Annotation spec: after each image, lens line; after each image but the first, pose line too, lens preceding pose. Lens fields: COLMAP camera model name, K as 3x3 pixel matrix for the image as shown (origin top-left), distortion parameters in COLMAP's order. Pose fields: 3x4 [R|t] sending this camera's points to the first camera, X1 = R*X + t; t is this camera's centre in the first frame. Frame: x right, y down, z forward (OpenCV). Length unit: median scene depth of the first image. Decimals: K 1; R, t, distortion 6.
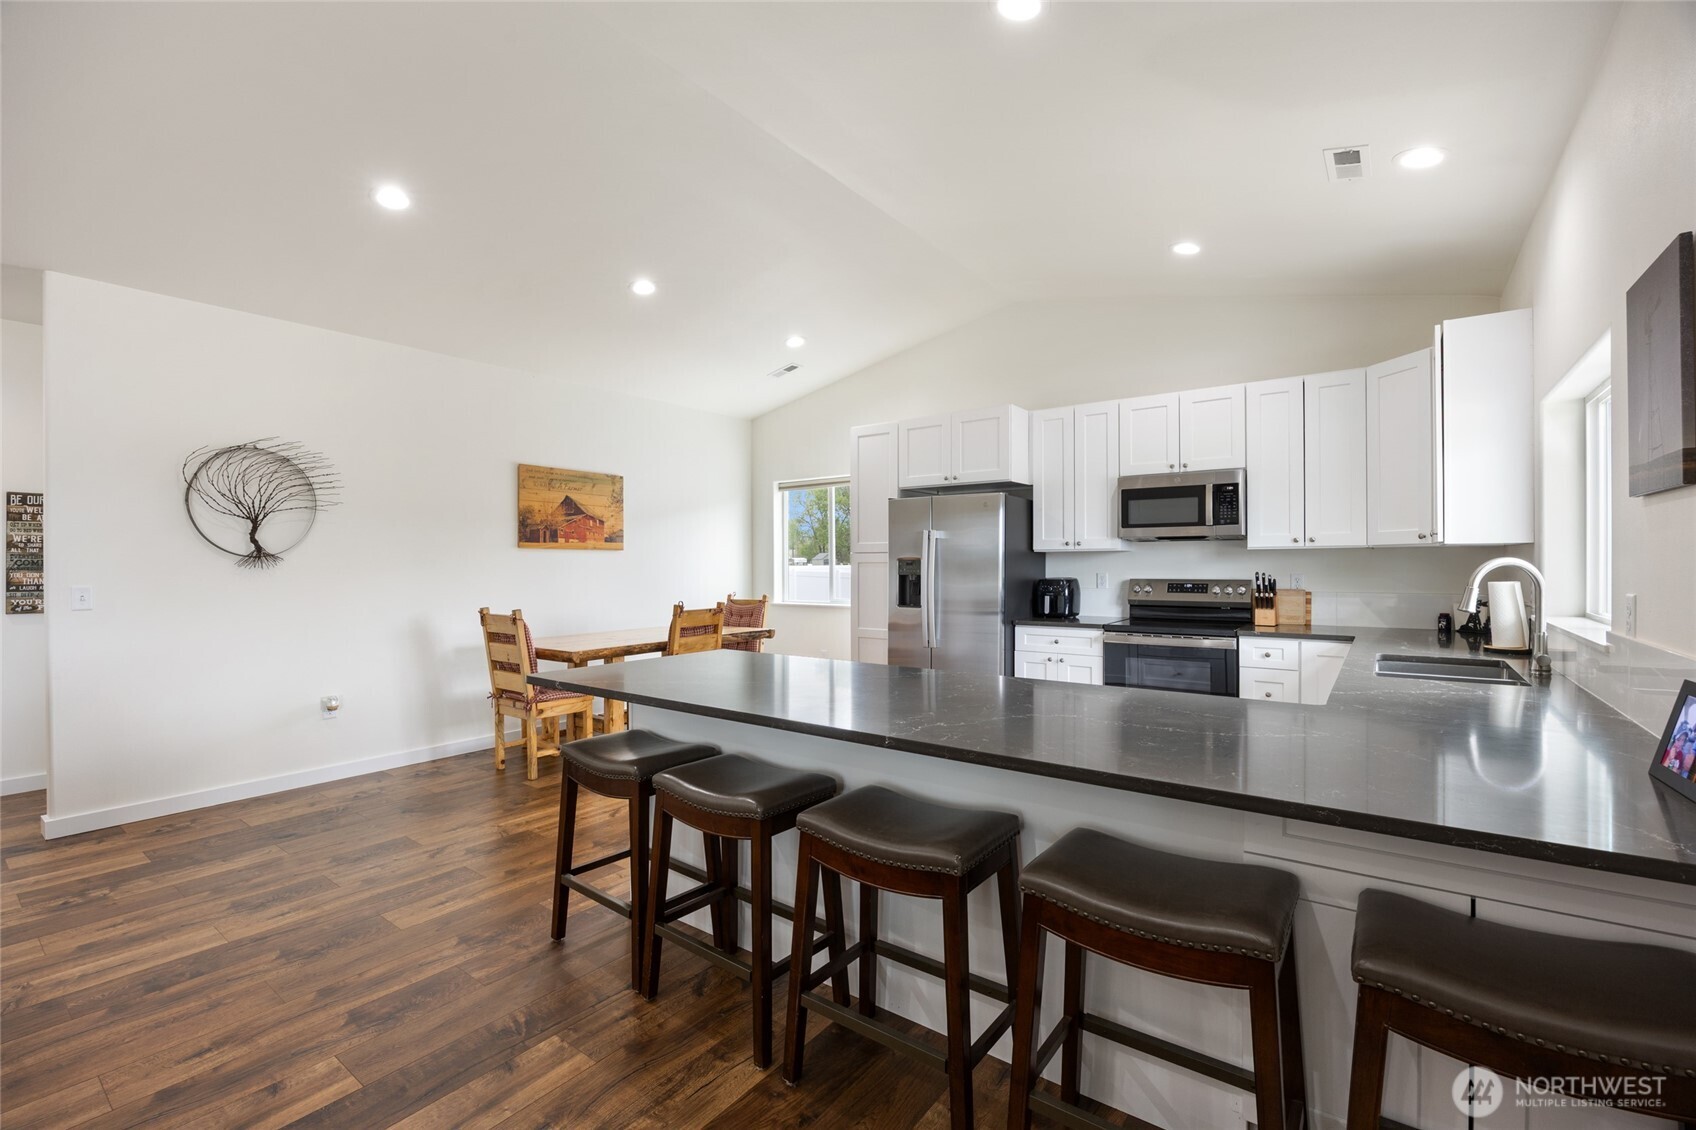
lens RADIAL K [[738.5, 0, 855.7], [0, 738.5, 561.8], [0, 0, 1]] dist [-0.017298, 0.001405]
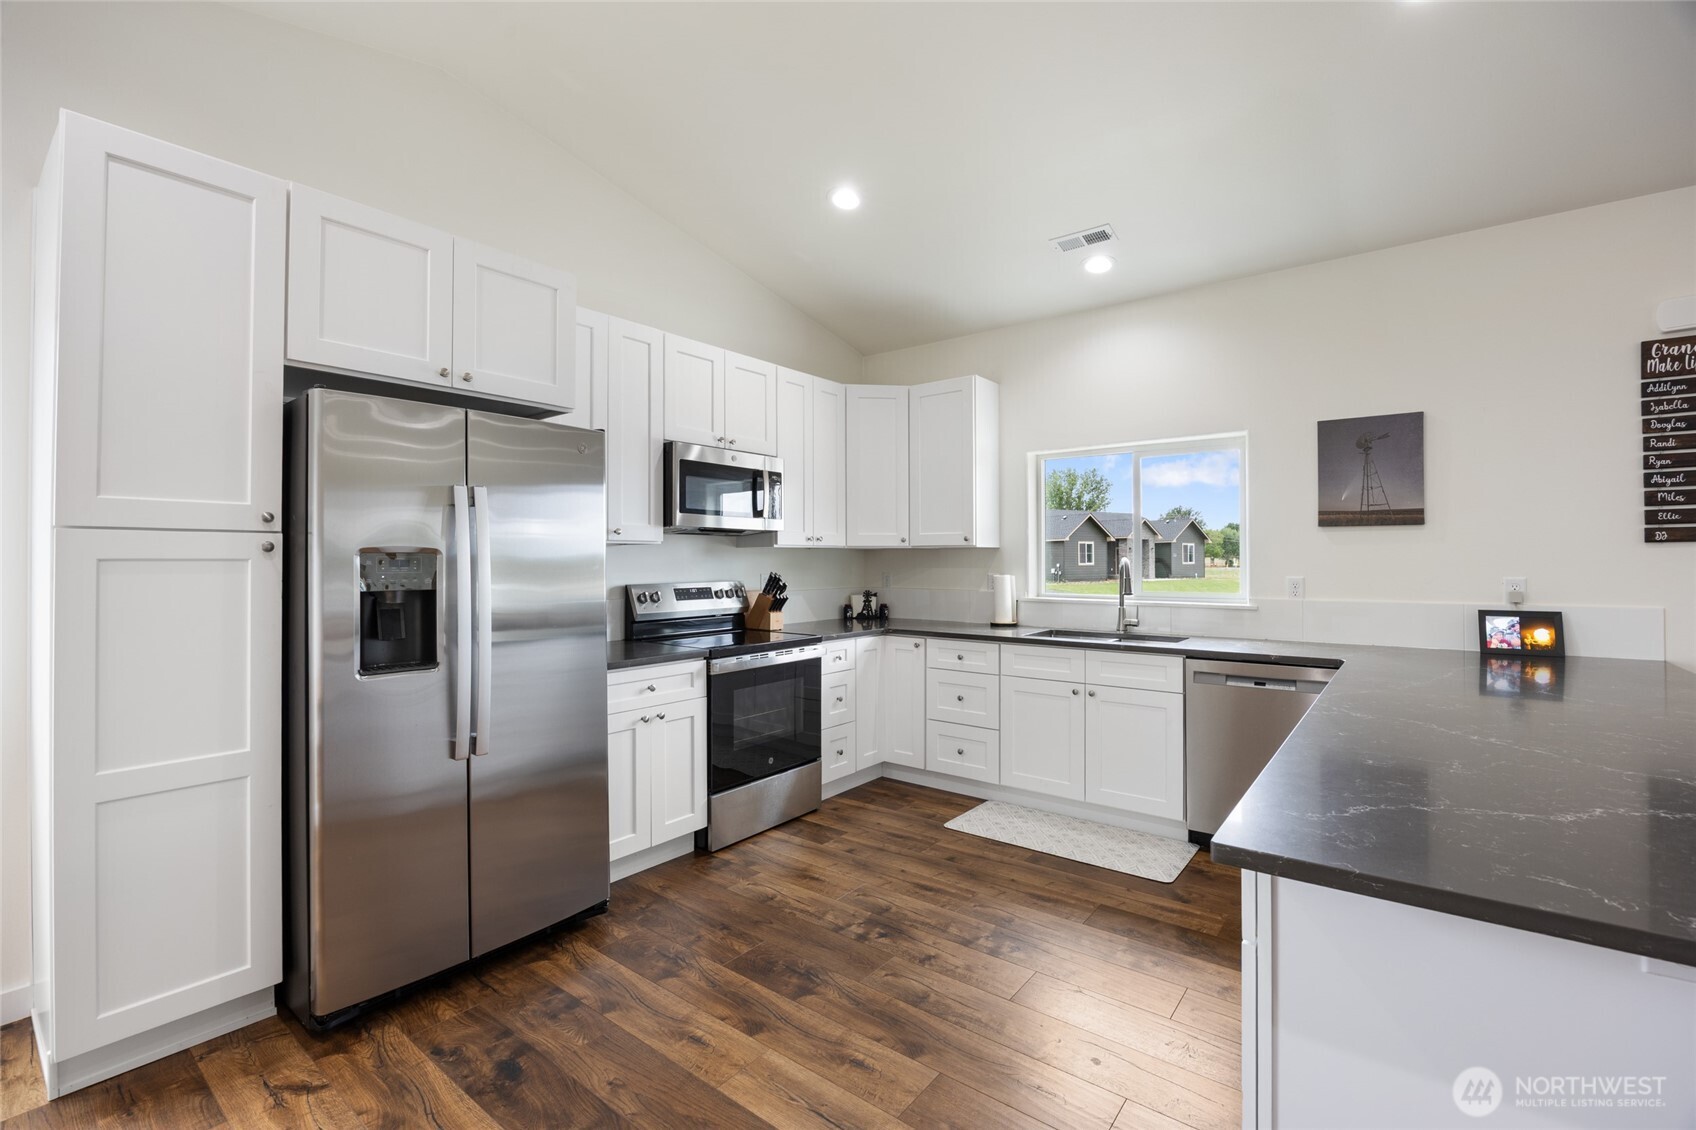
lens RADIAL K [[738.5, 0, 846.8], [0, 738.5, 551.4], [0, 0, 1]] dist [-0.017298, 0.001405]
pose [[0.029552, 0.017473, 0.999411, -0.371457], [0.001339, 0.999846, -0.017520, 0.004606], [-0.999562, 0.001856, 0.029524, 0.871593]]
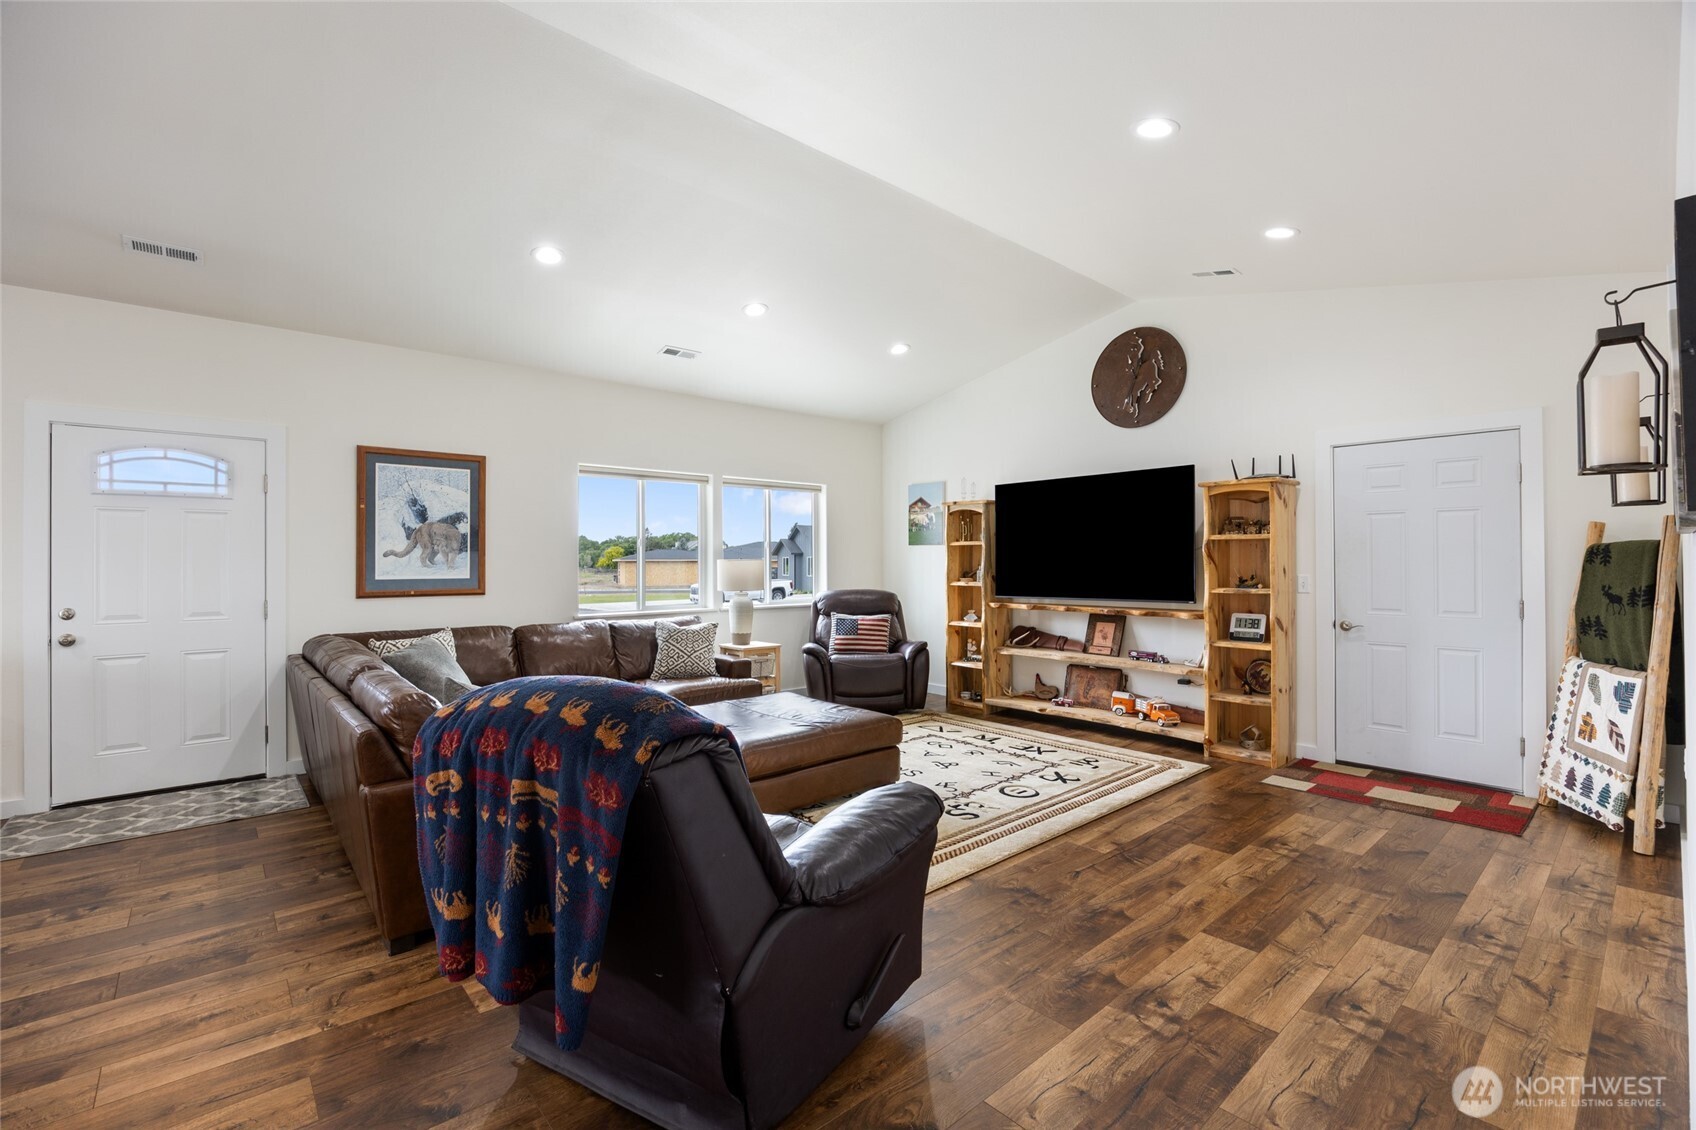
lens RADIAL K [[738.5, 0, 845.9], [0, 738.5, 557.8], [0, 0, 1]] dist [-0.017298, 0.001405]
pose [[-0.977885, 0.008326, 0.208980, -0.896008], [0.006958, 0.999949, -0.007282, 0.006300], [-0.209030, -0.005667, -0.977893, 0.695288]]
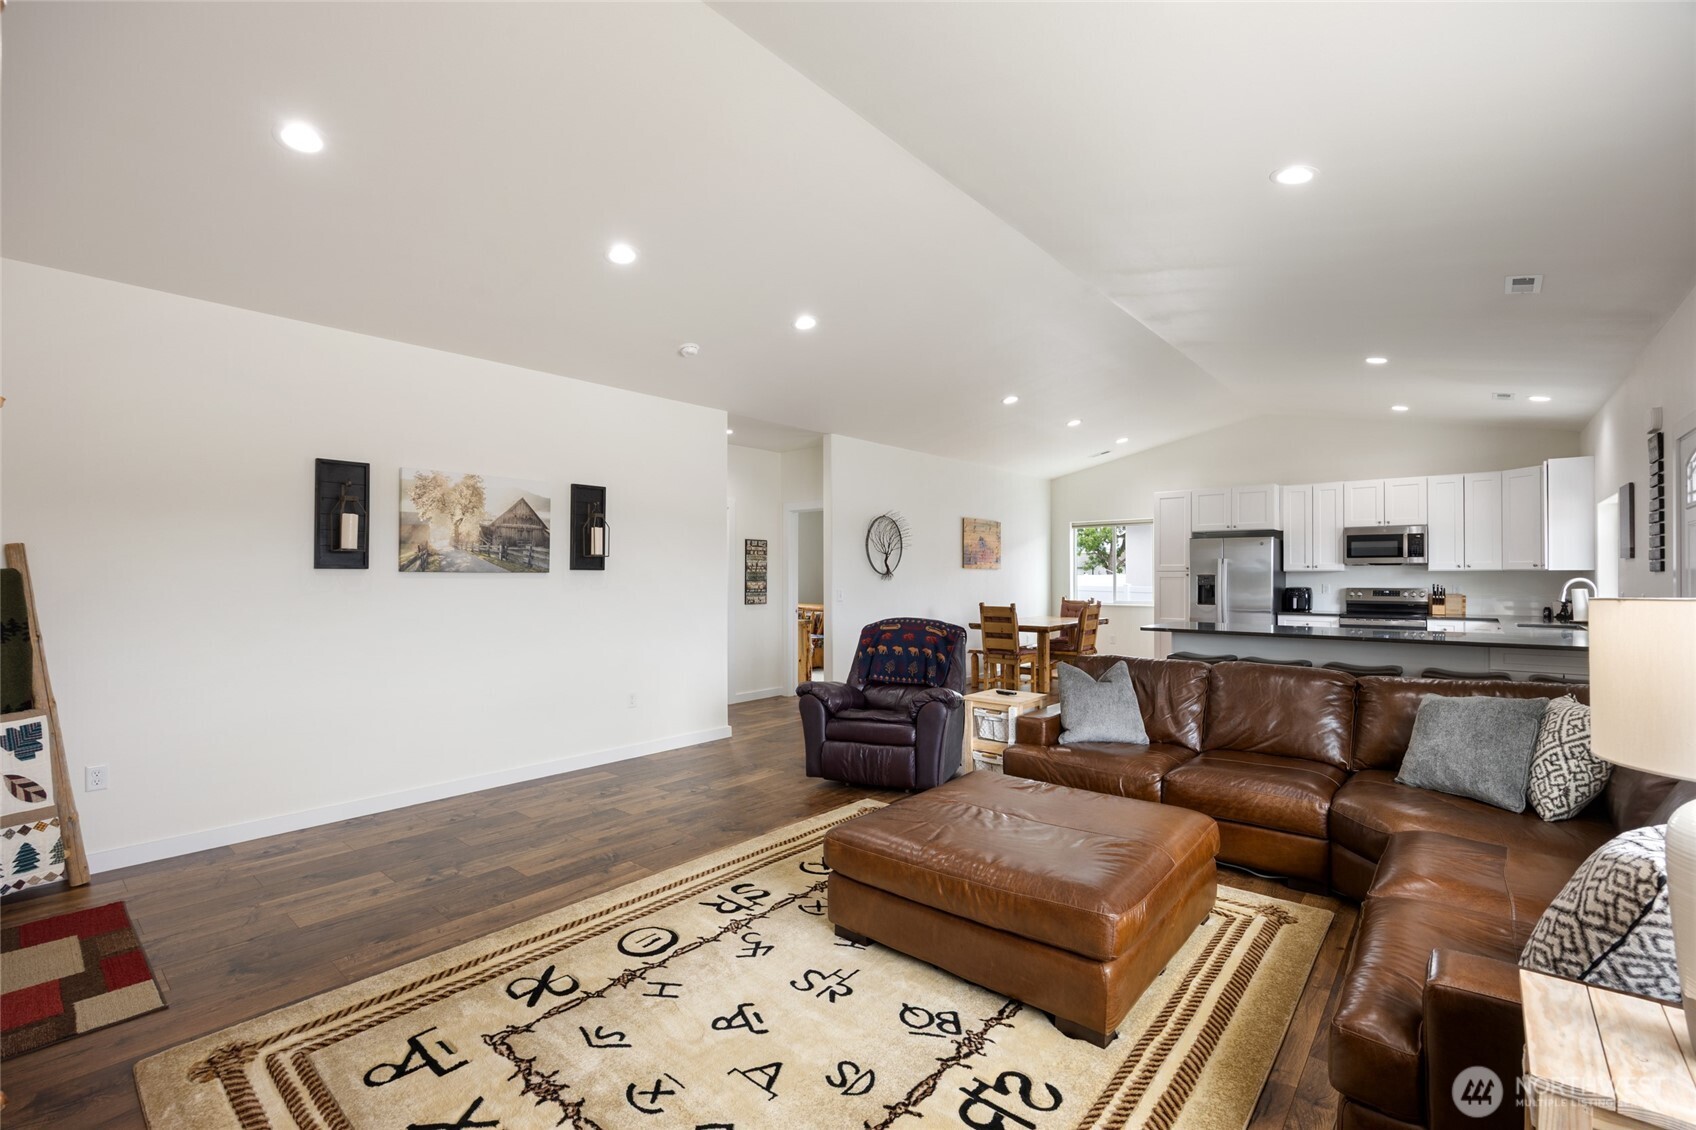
lens RADIAL K [[738.5, 0, 857.3], [0, 738.5, 569.0], [0, 0, 1]] dist [-0.017298, 0.001405]
pose [[0.997770, 0.002955, -0.066674, -0.702708], [-0.003152, 0.999991, -0.002849, -0.012297], [0.066665, 0.003053, 0.997771, -0.823708]]
